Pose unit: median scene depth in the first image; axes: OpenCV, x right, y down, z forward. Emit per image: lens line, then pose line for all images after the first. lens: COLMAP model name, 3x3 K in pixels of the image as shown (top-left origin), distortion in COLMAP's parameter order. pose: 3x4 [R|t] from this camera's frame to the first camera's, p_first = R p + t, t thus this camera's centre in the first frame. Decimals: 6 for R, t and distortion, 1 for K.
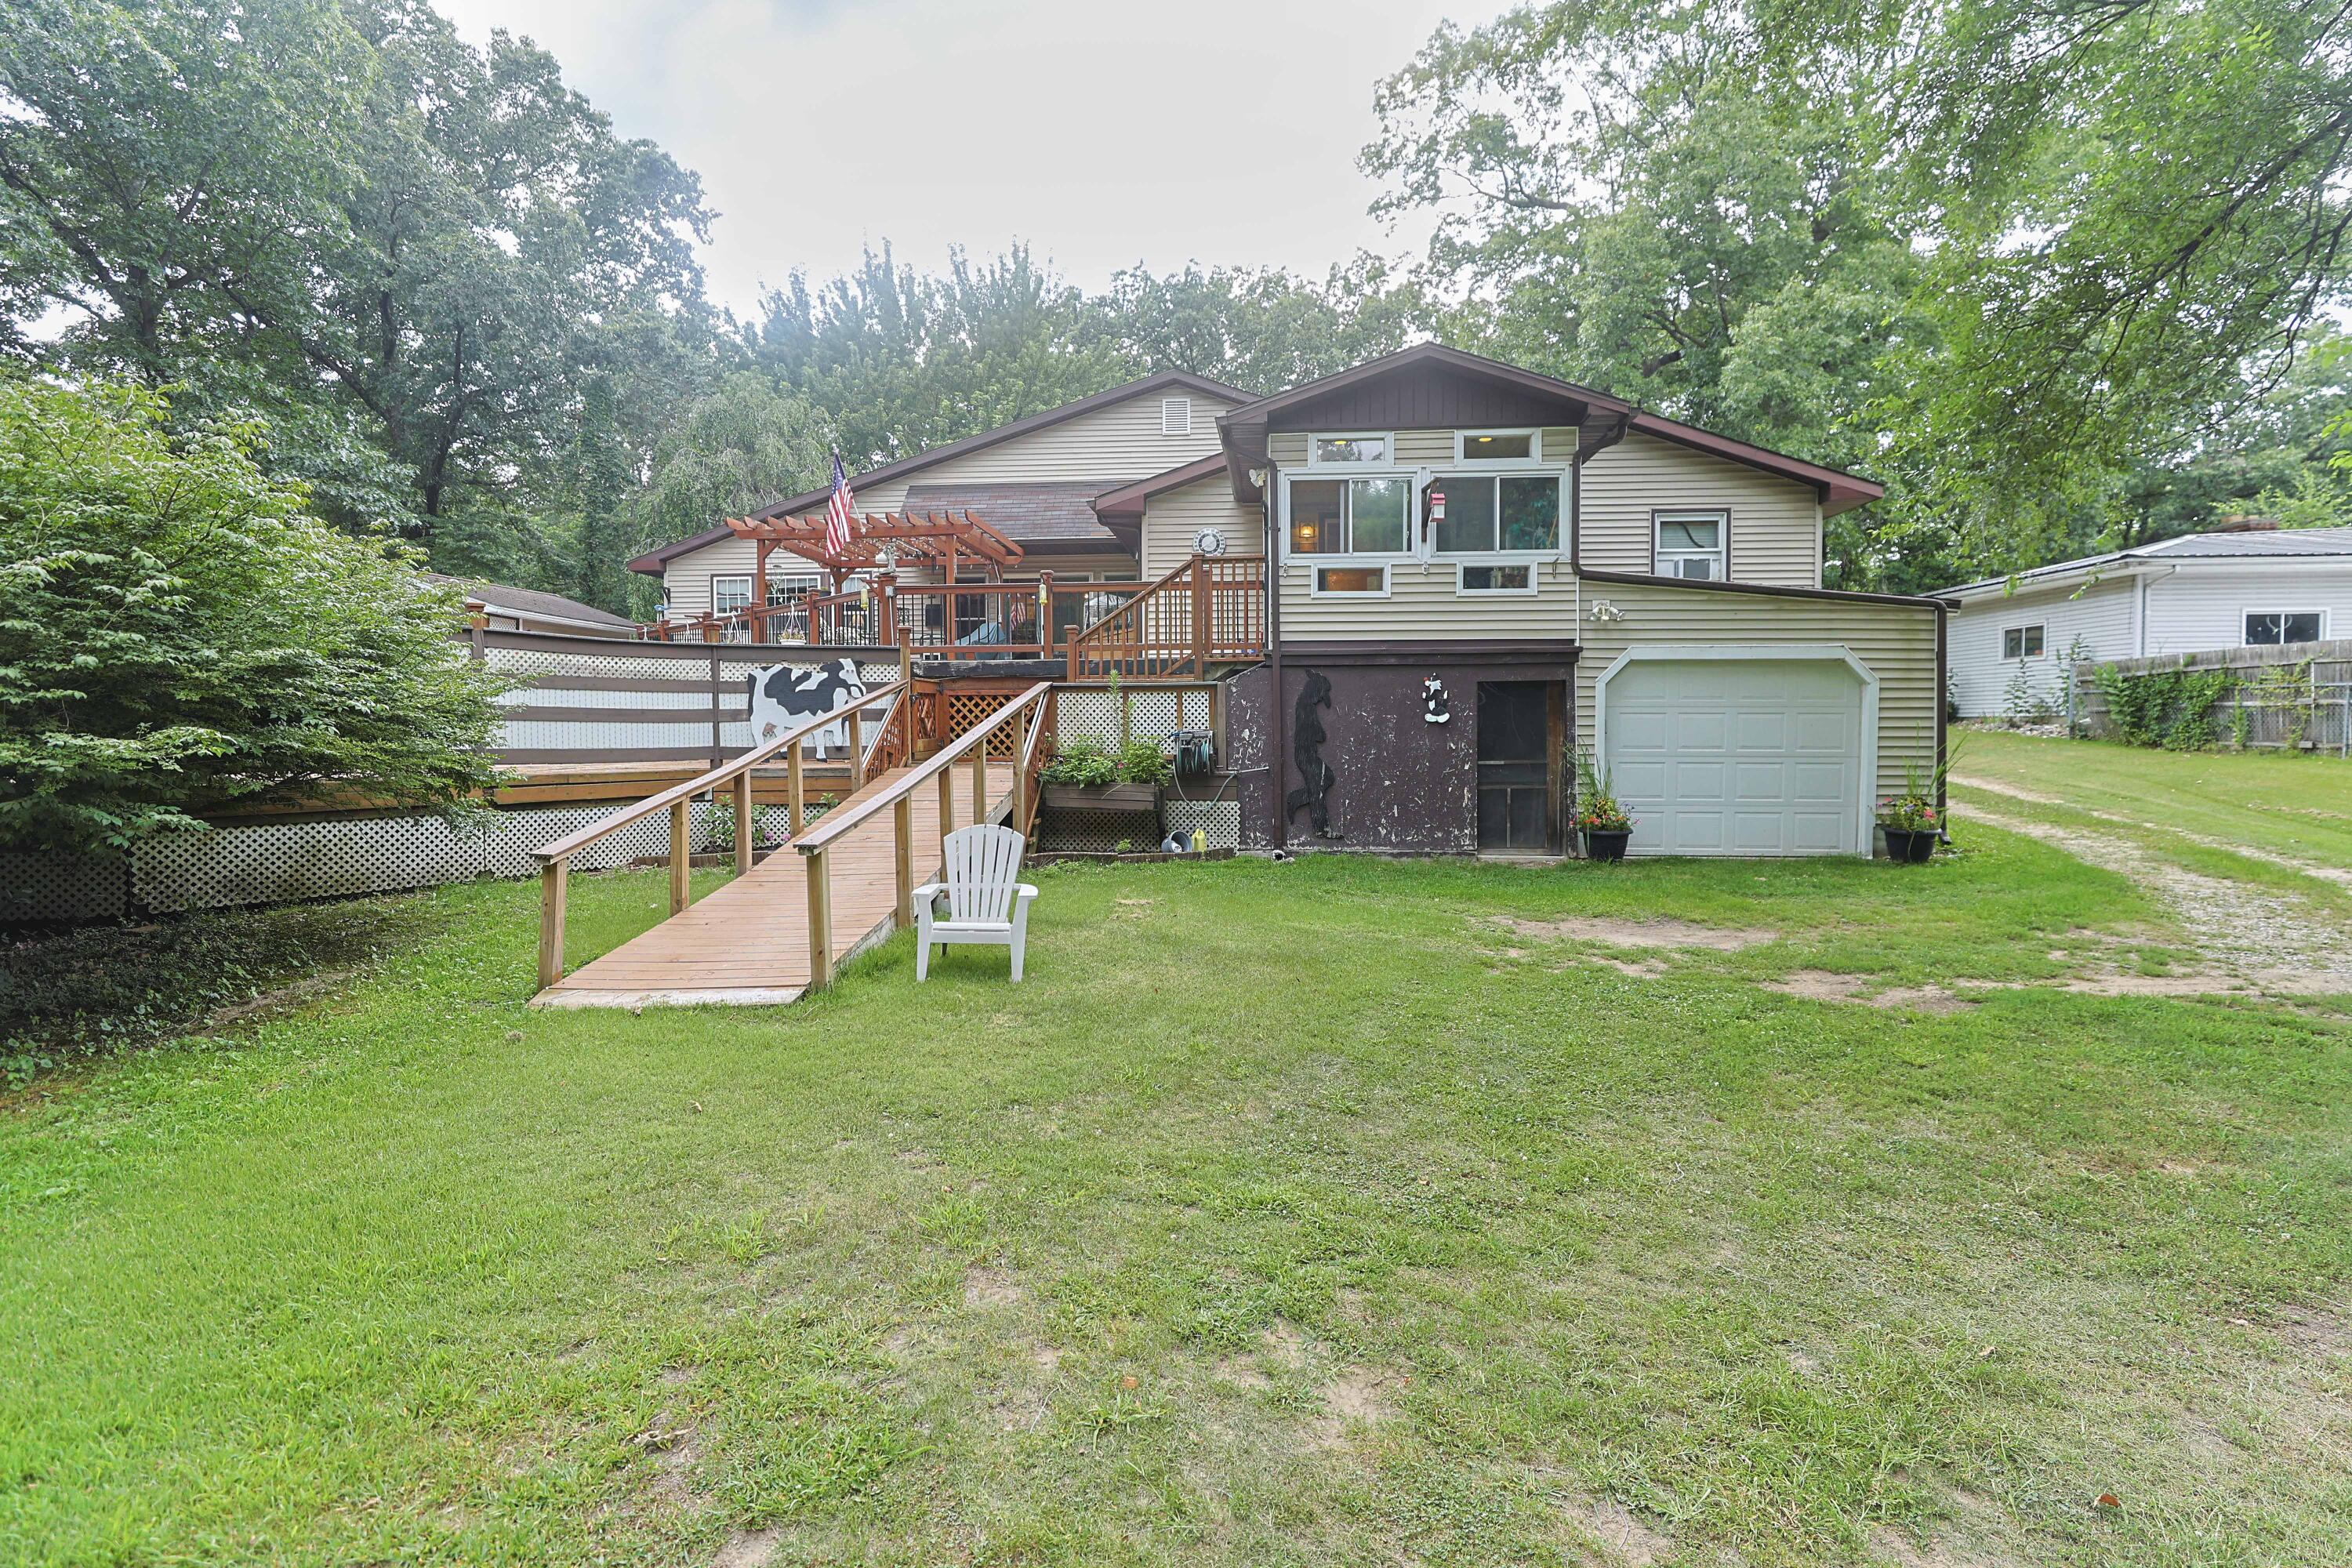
lens RADIAL K [[1092.7, 0, 1164.1], [0, 1092.7, 748.1], [0, 0, 1]] dist [-0.018601, 0.007137]
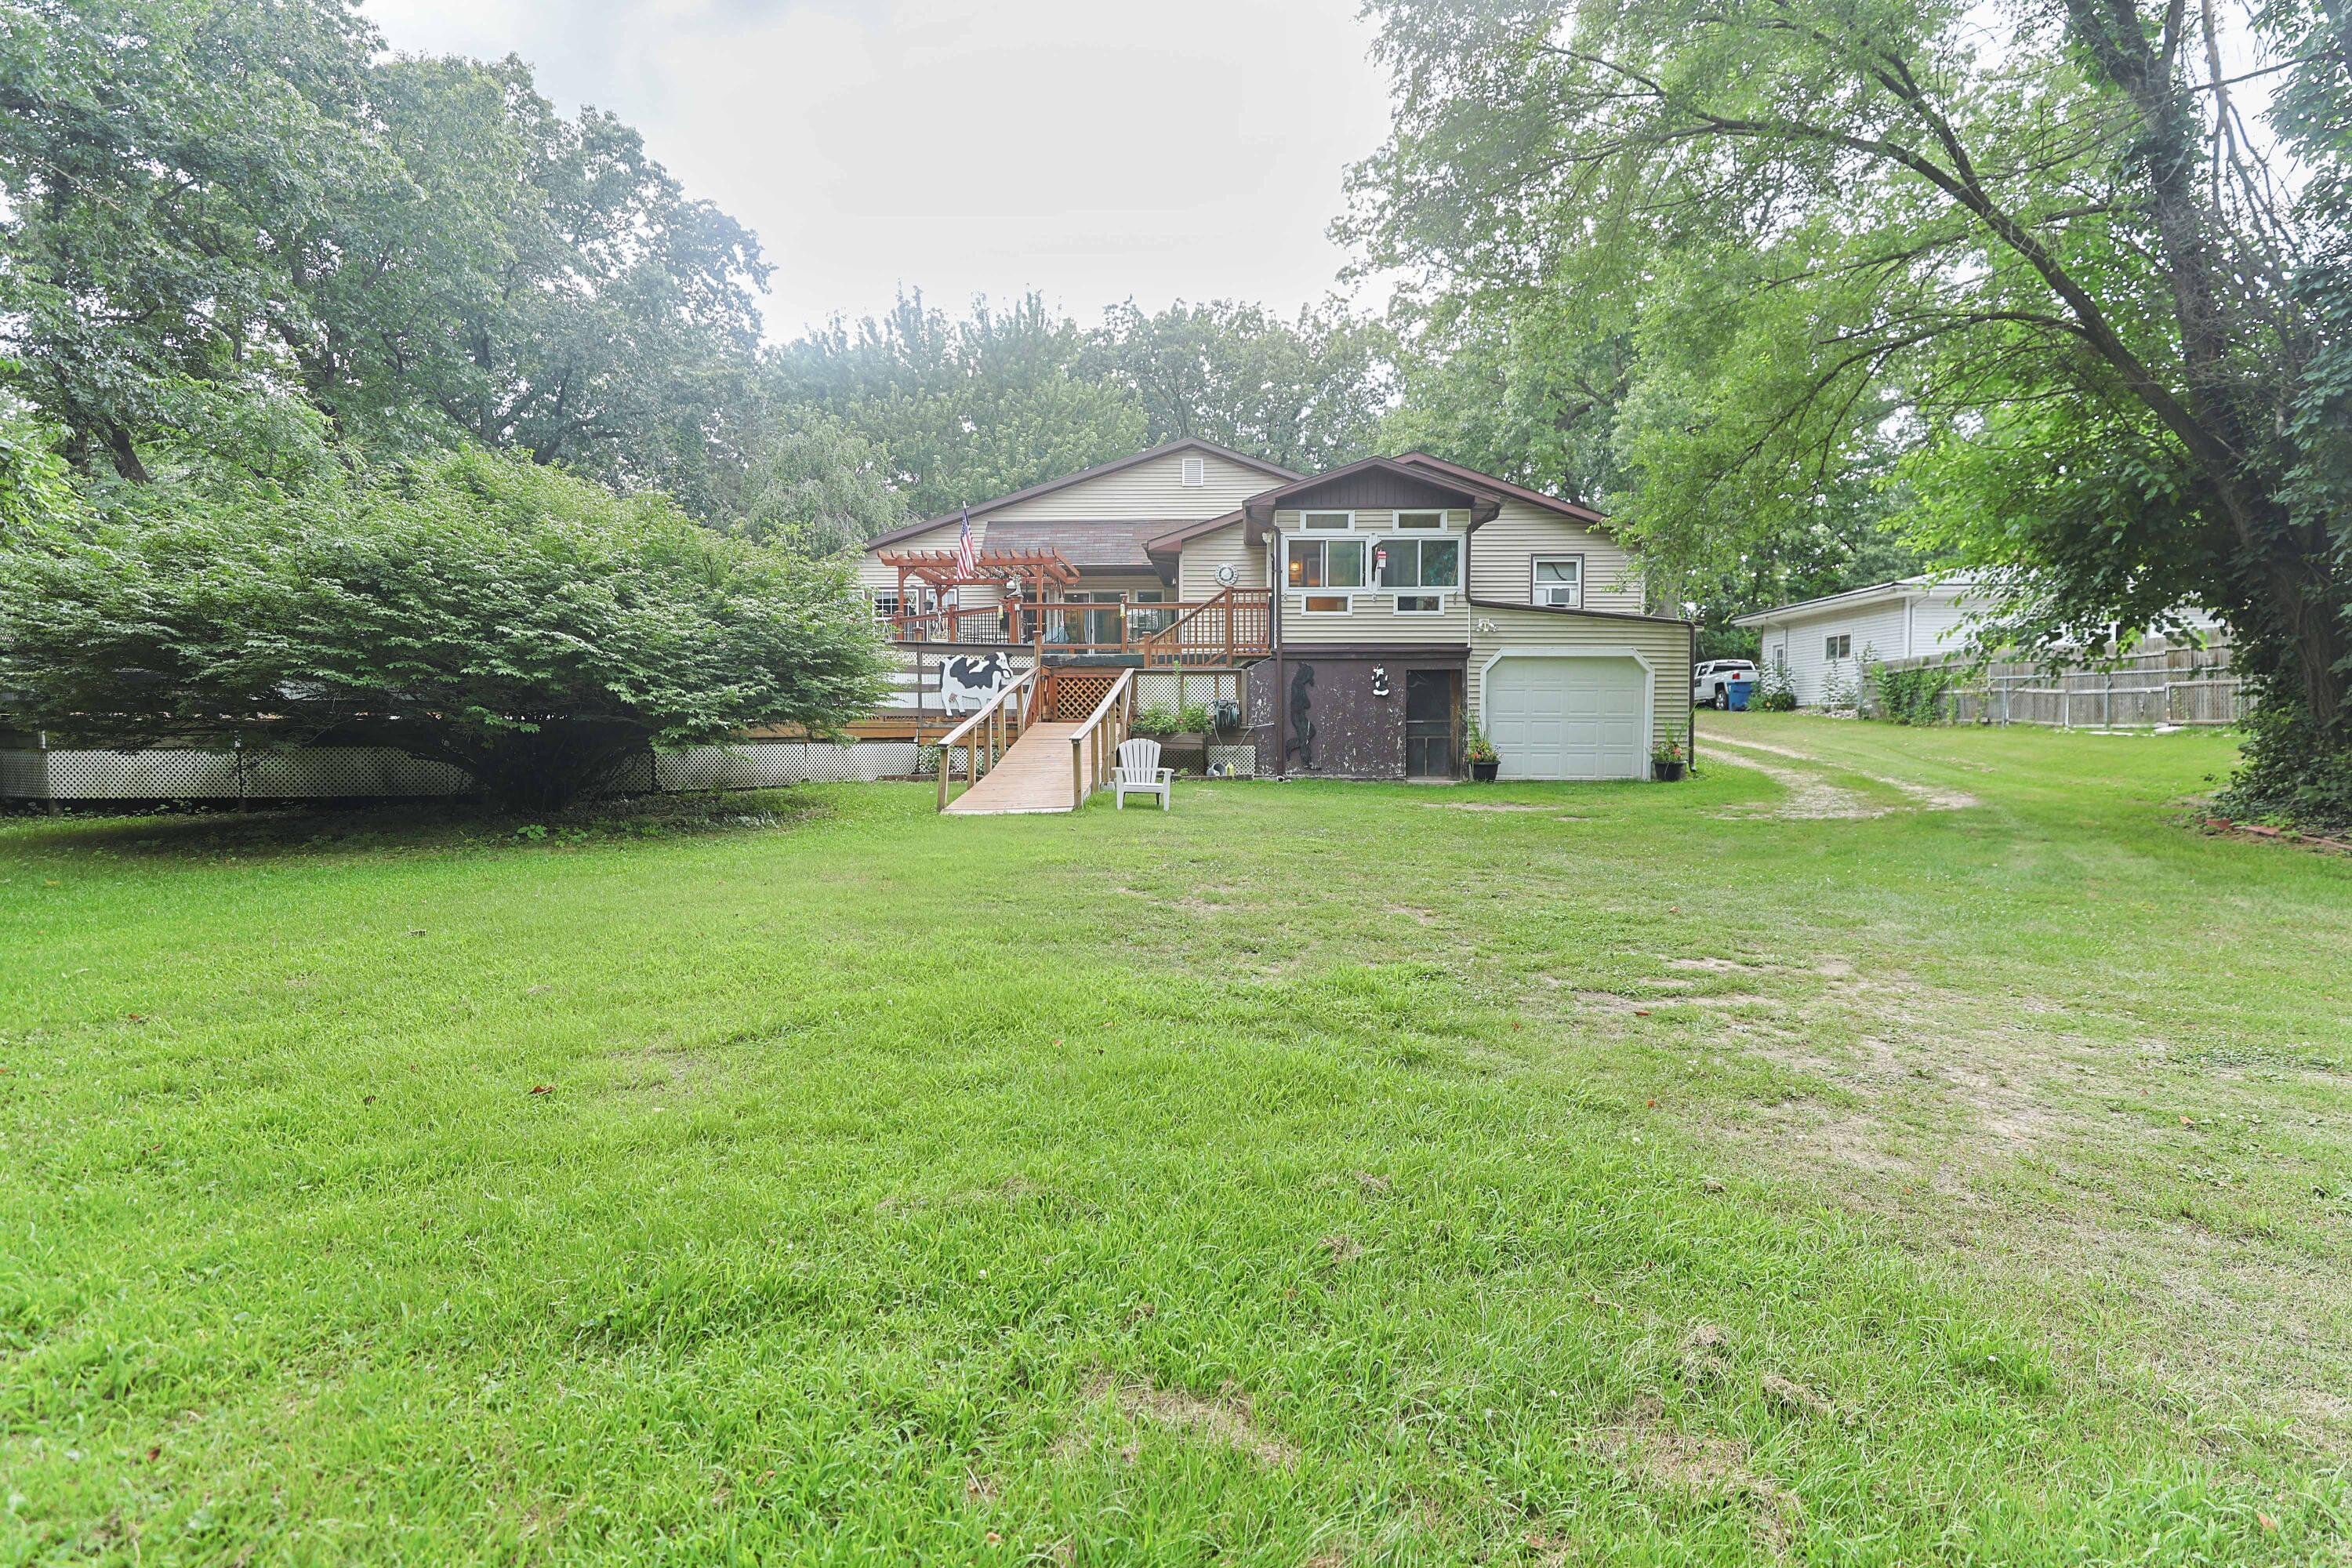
lens RADIAL K [[1092.7, 0, 1164.1], [0, 1092.7, 748.1], [0, 0, 1]] dist [-0.018601, 0.007137]
pose [[0.999459, 0.004460, 0.032598, -0.111363], [-0.004493, 0.999989, 0.000962, 0.051312], [-0.032593, -0.001108, 0.999468, -0.552725]]
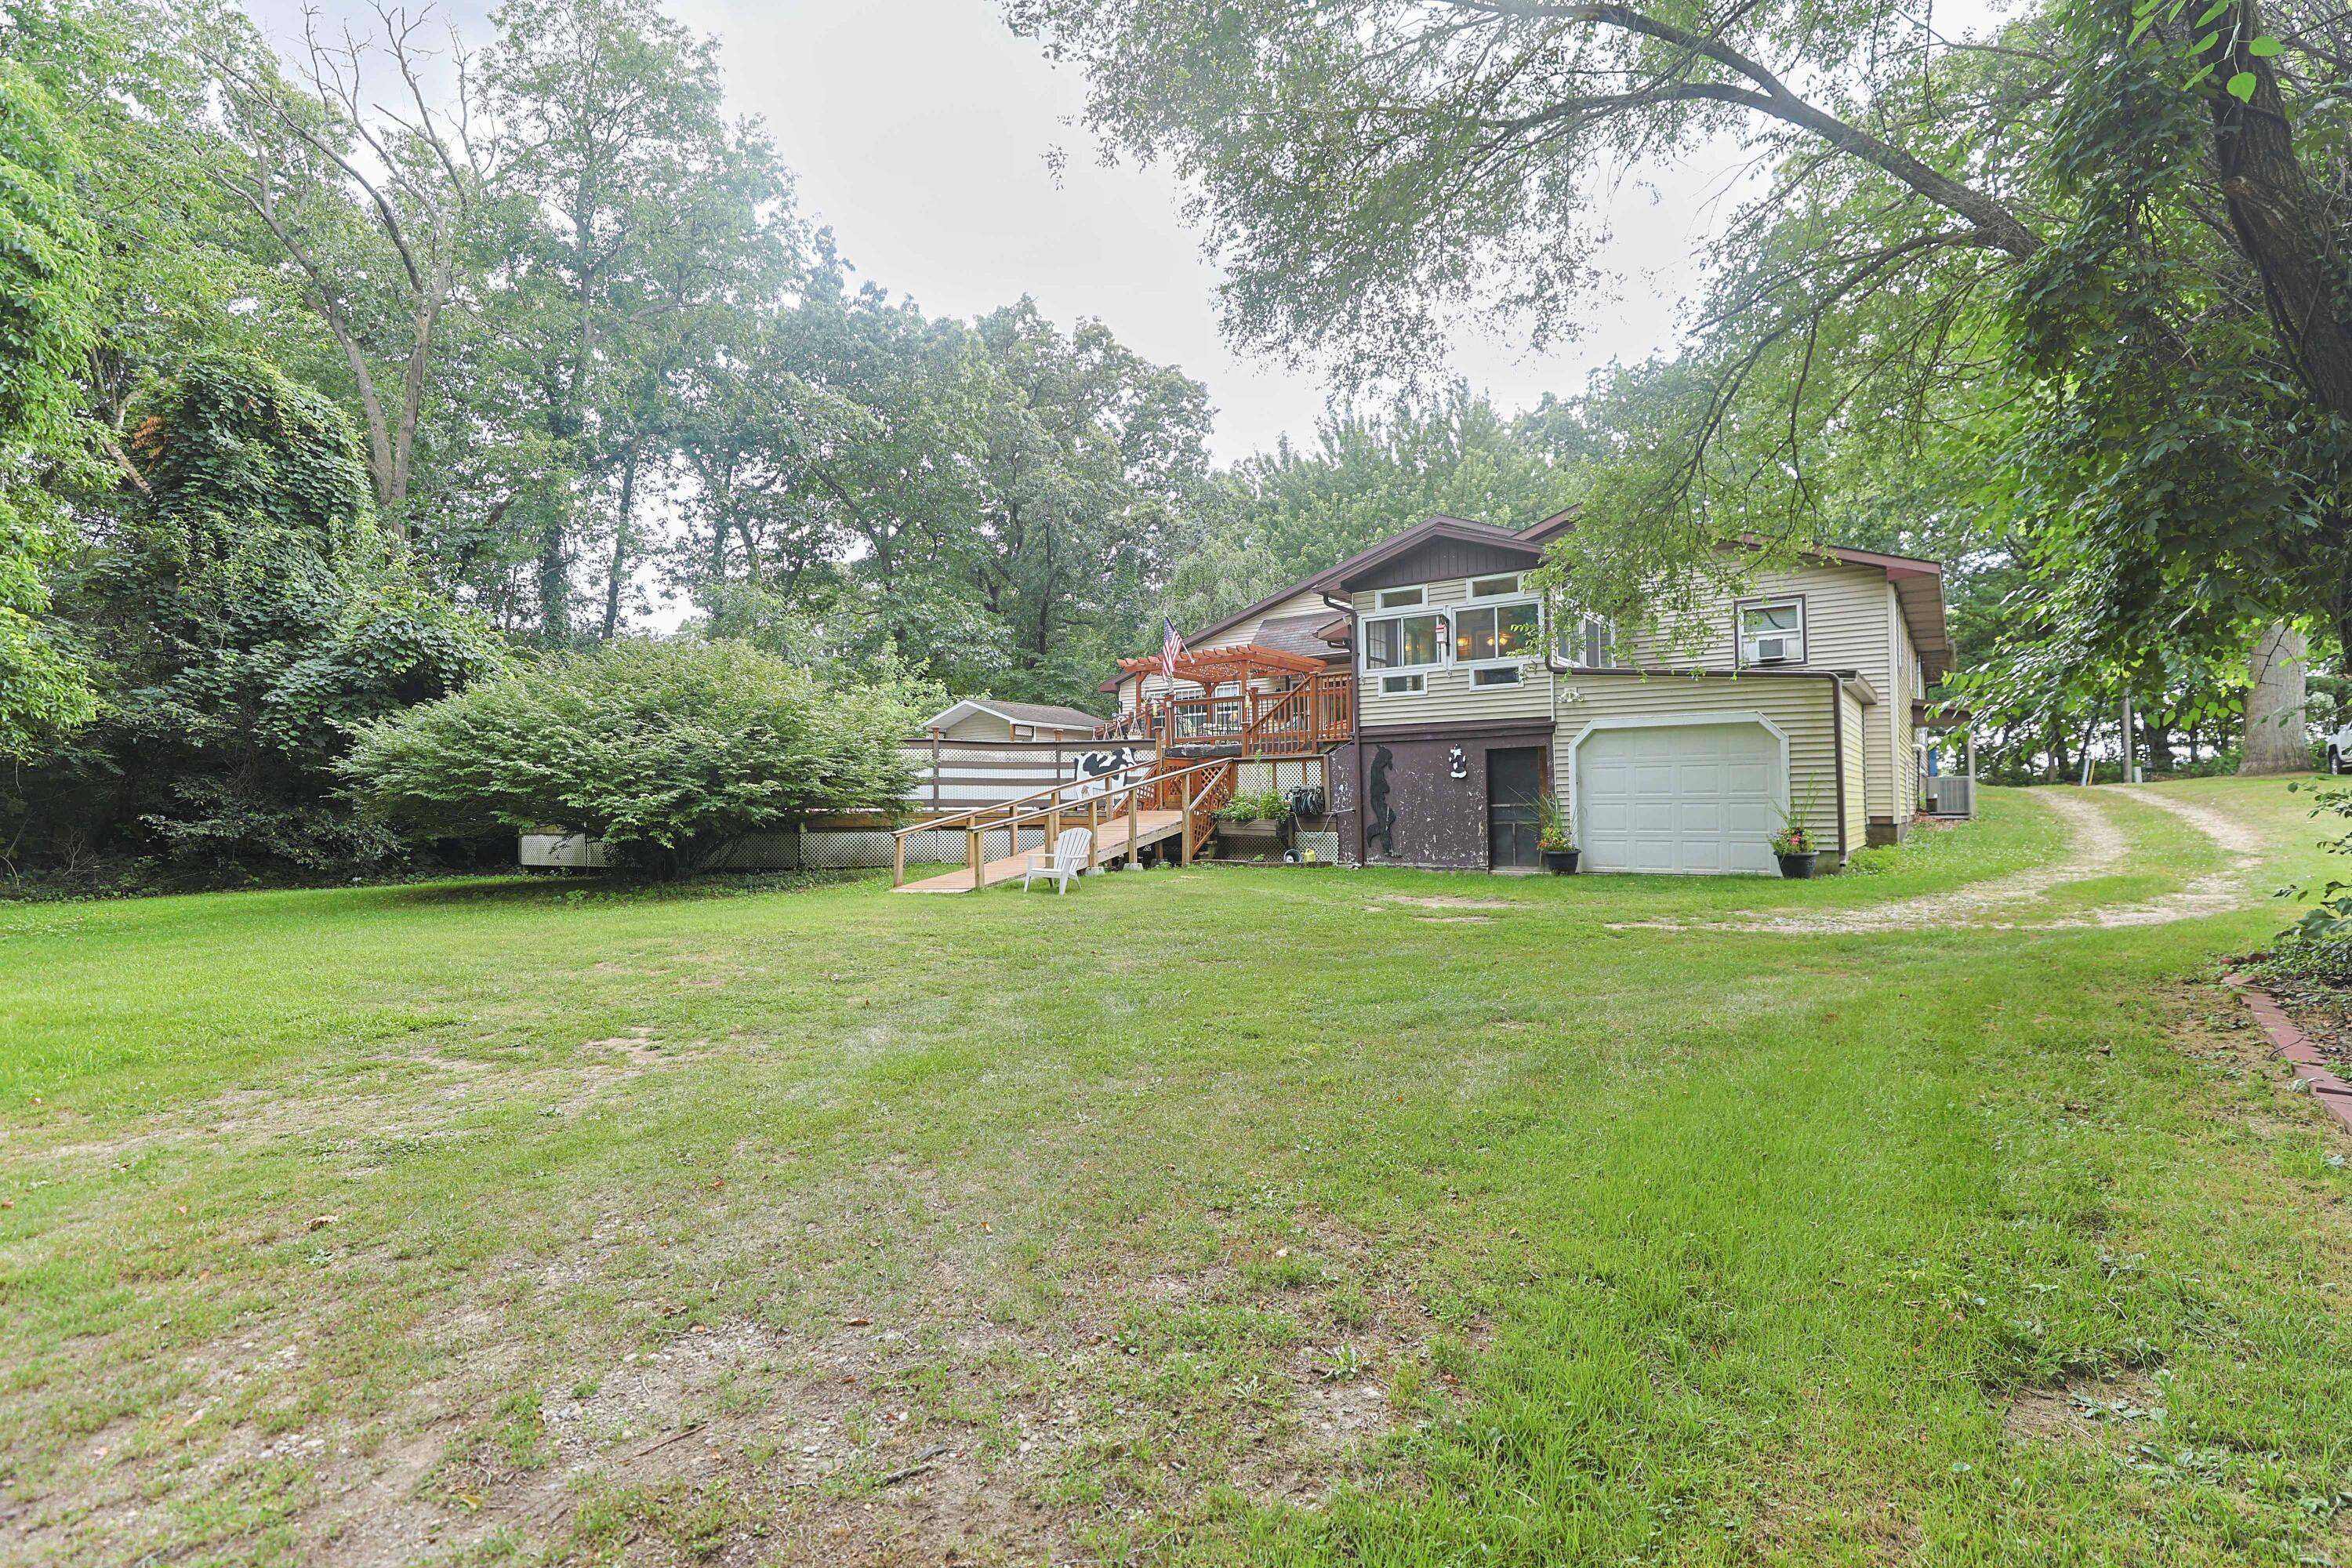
lens RADIAL K [[1070.0, 0, 1190.2], [0, 1070.0, 753.1], [0, 0, 1]] dist [-0.019485, 0.007209]
pose [[0.869050, -0.030816, -0.493764, 0.630178], [-0.002003, 0.997831, -0.065801, 0.037638], [0.494721, 0.058174, 0.867103, -0.408742]]
